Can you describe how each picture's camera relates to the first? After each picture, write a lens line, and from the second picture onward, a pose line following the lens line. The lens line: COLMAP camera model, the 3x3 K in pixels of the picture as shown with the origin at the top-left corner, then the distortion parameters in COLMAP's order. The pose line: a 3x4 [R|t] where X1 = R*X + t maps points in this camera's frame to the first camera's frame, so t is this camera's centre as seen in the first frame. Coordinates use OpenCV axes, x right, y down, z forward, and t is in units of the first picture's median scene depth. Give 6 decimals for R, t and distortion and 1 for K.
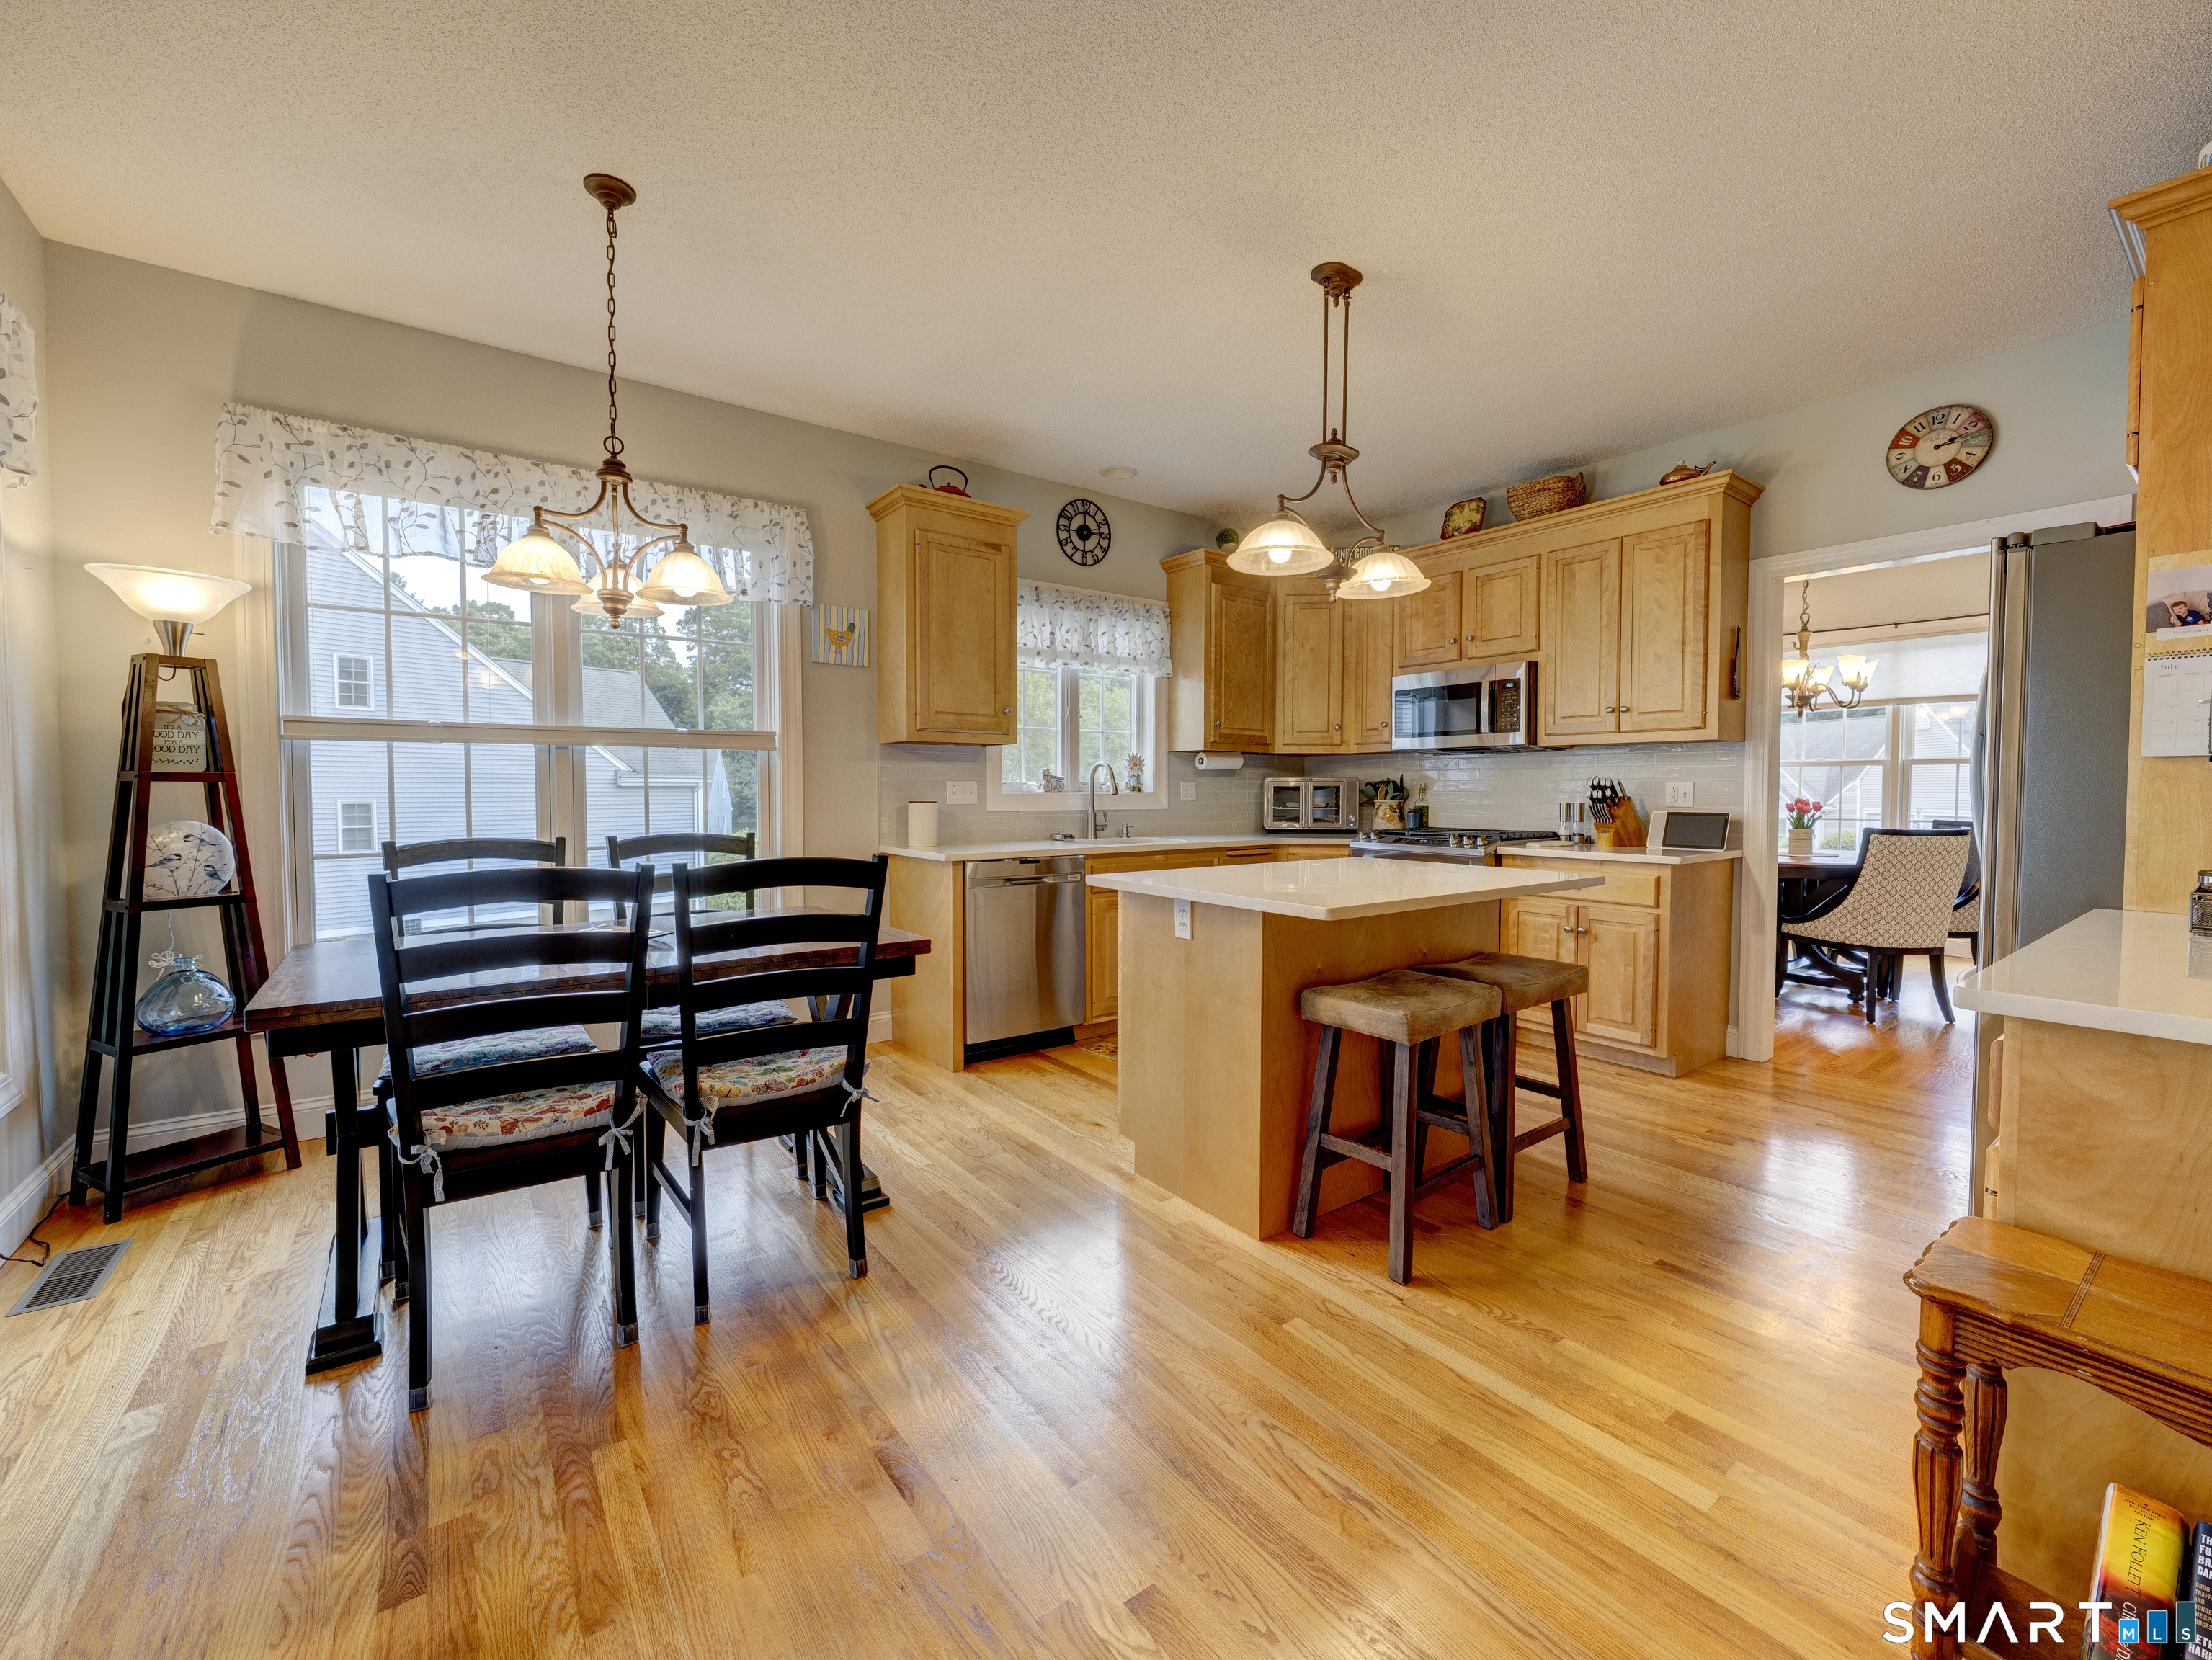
lens RADIAL K [[905.1, 0, 1111.8], [0, 905.1, 822.3], [0, 0, 1]] dist [-0.009186, 0.000917]
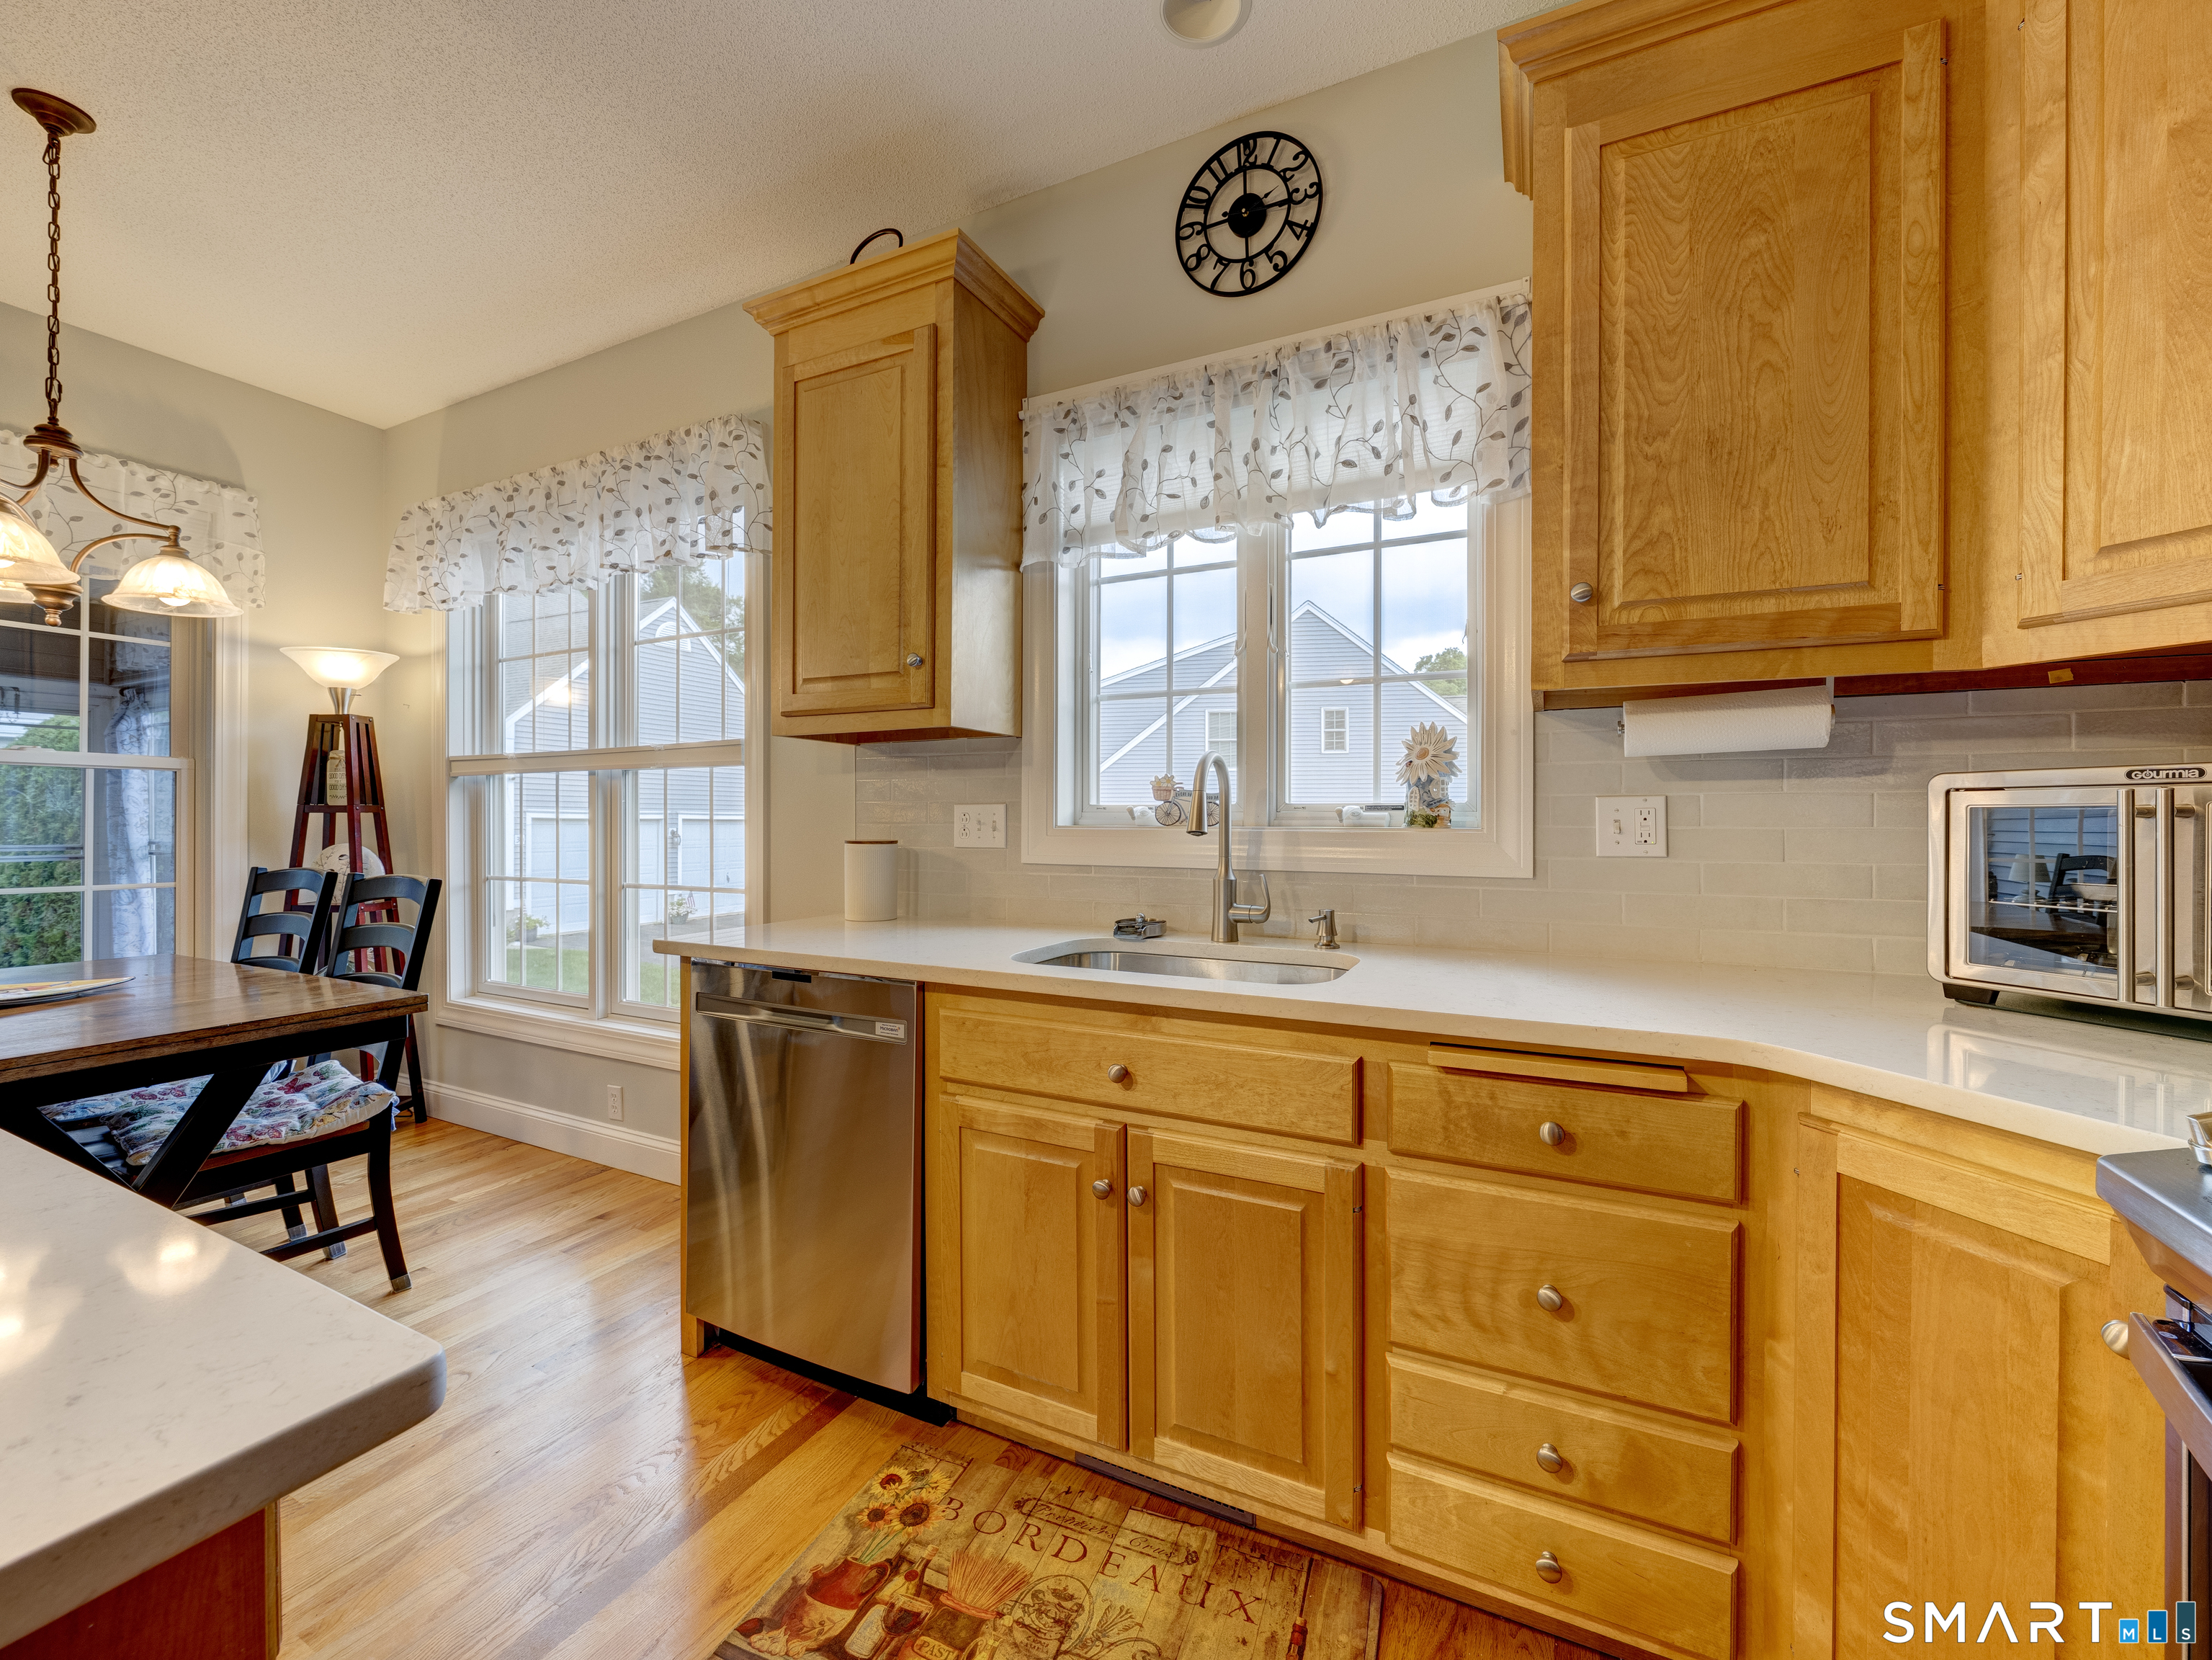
lens RADIAL K [[901.7, 0, 1111.0], [0, 901.7, 822.9], [0, 0, 1]] dist [-0.010084, 0.001842]
pose [[0.449722, 0.003247, -0.893162, 0.379478], [-0.032966, 0.999372, -0.012966, -0.033202], [0.892560, 0.035275, 0.449547, 0.911315]]
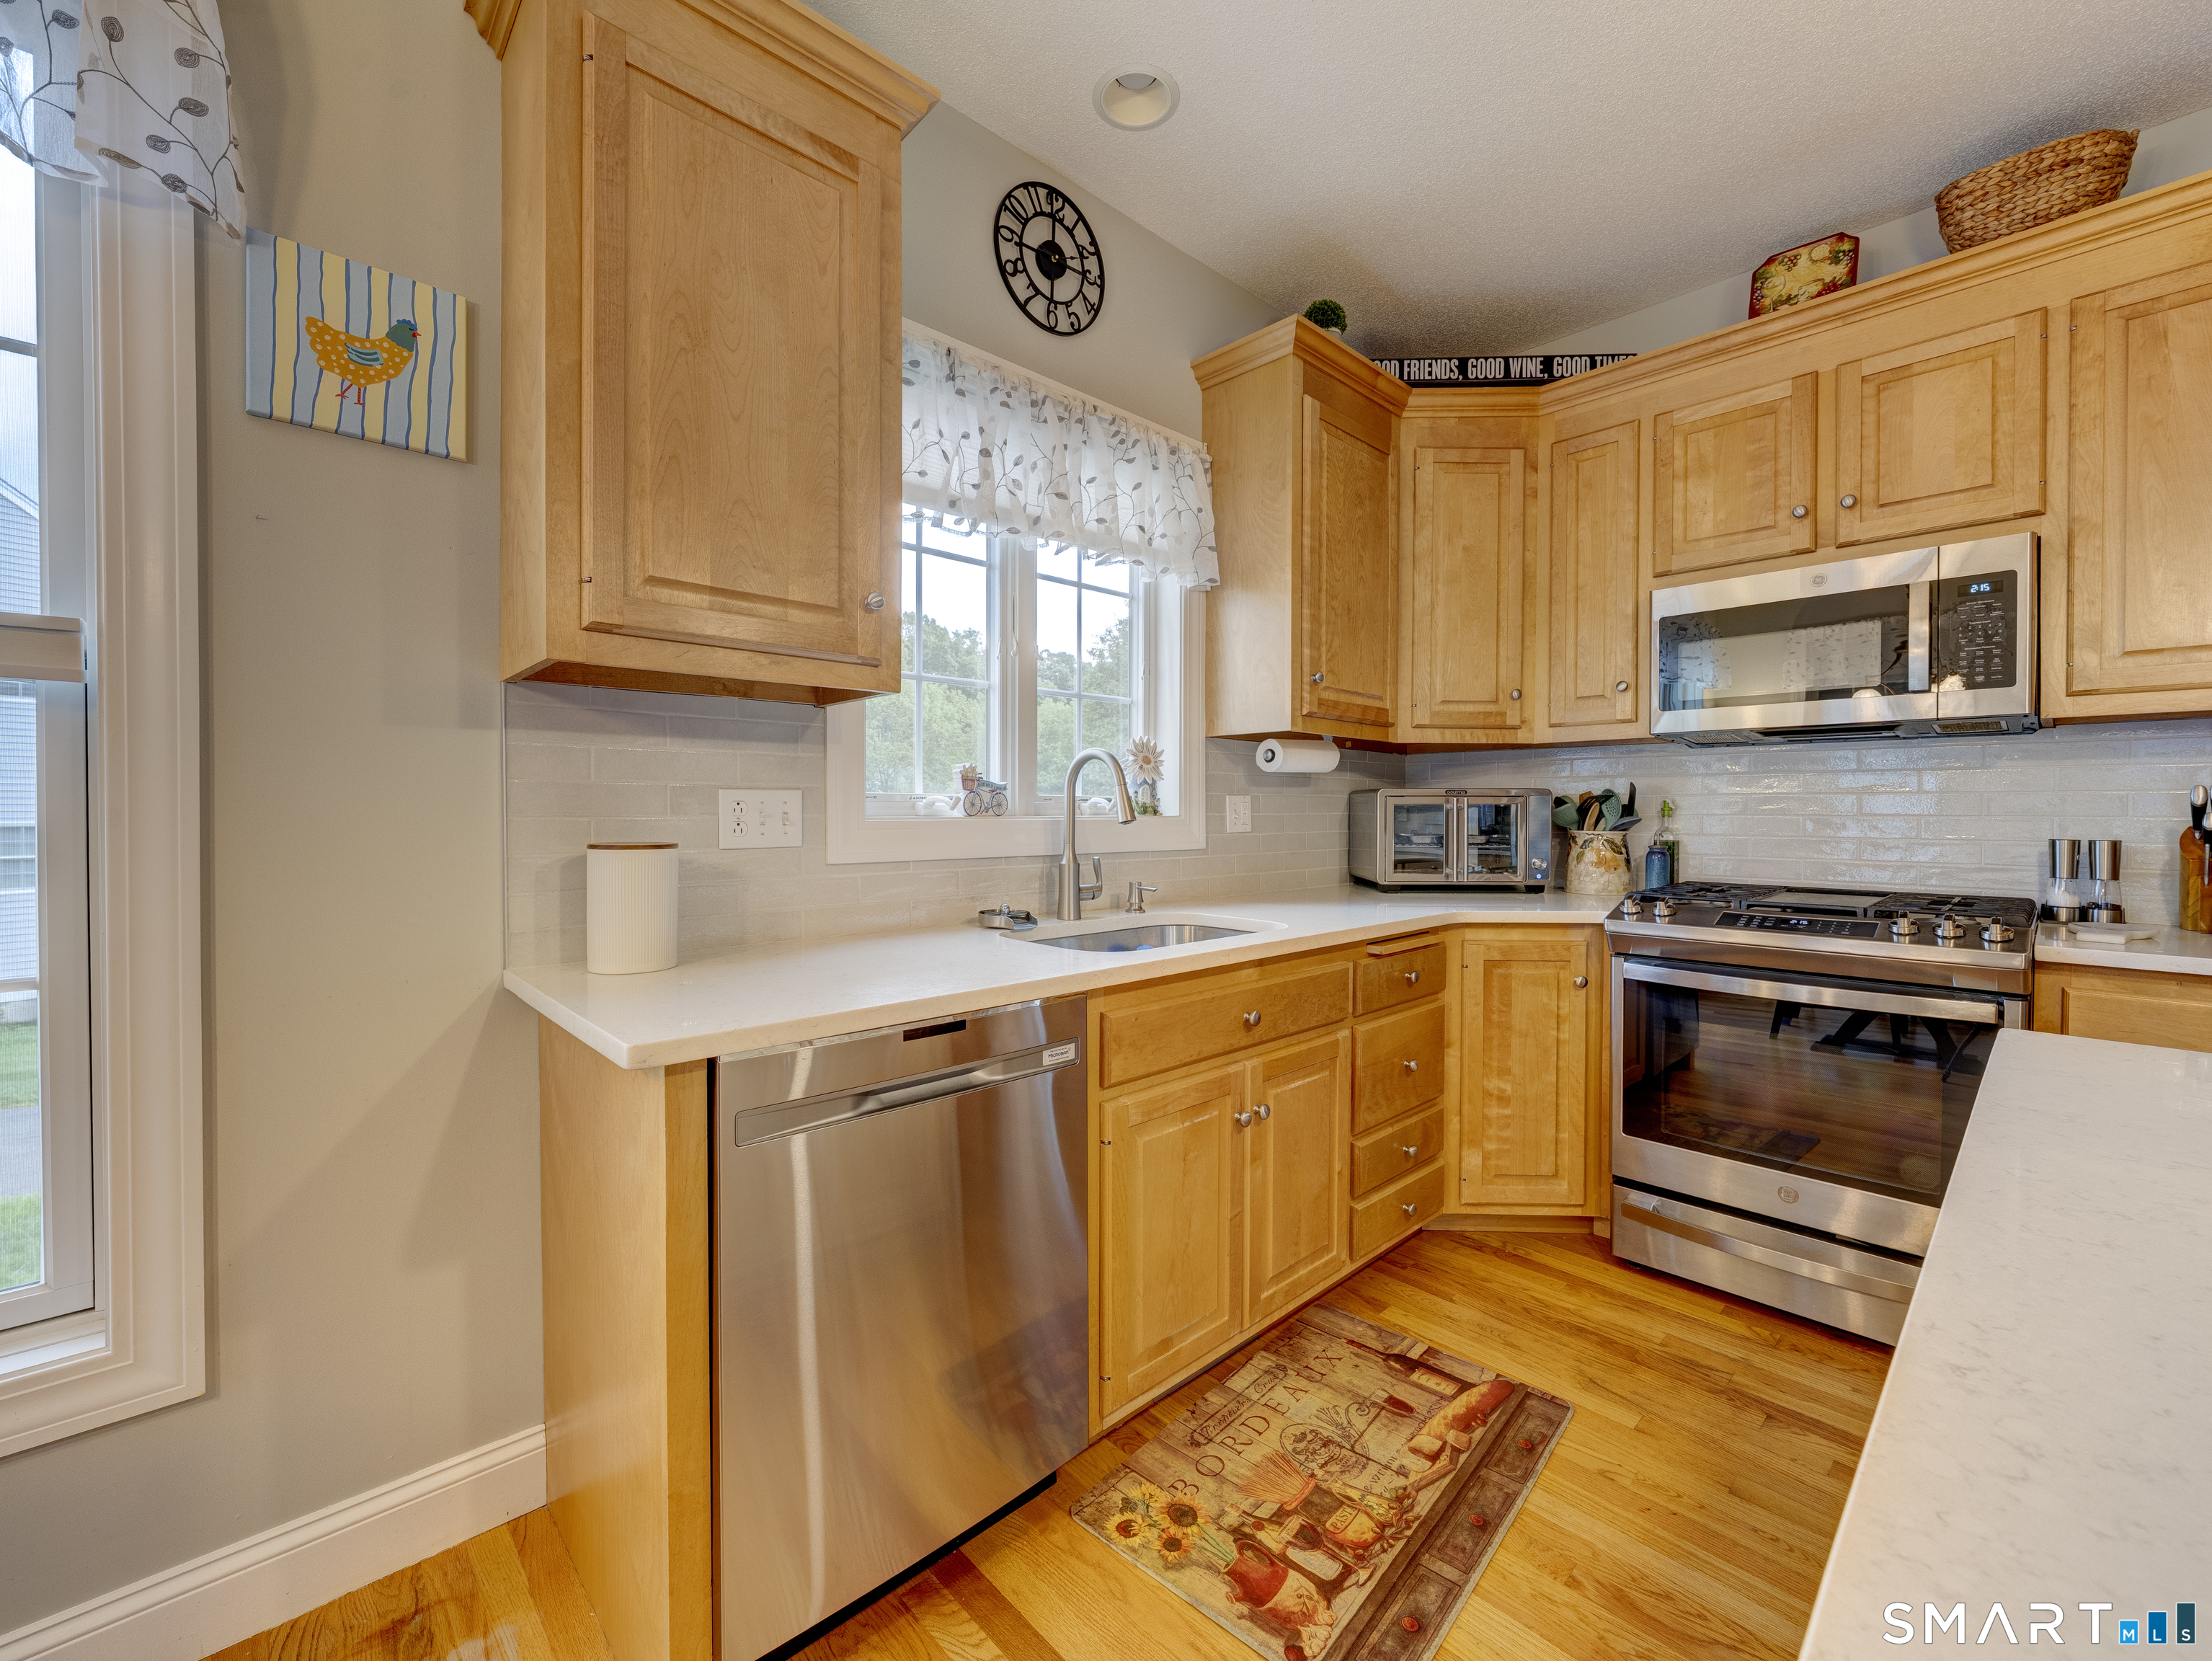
lens RADIAL K [[905.3, 0, 1111.8], [0, 905.3, 822.8], [0, 0, 1]] dist [-0.009186, 0.000917]
pose [[0.993621, -0.001079, 0.112764, -0.062604], [0.003416, 0.999783, -0.020533, -0.024462], [-0.112718, 0.020787, 0.993410, 0.644429]]
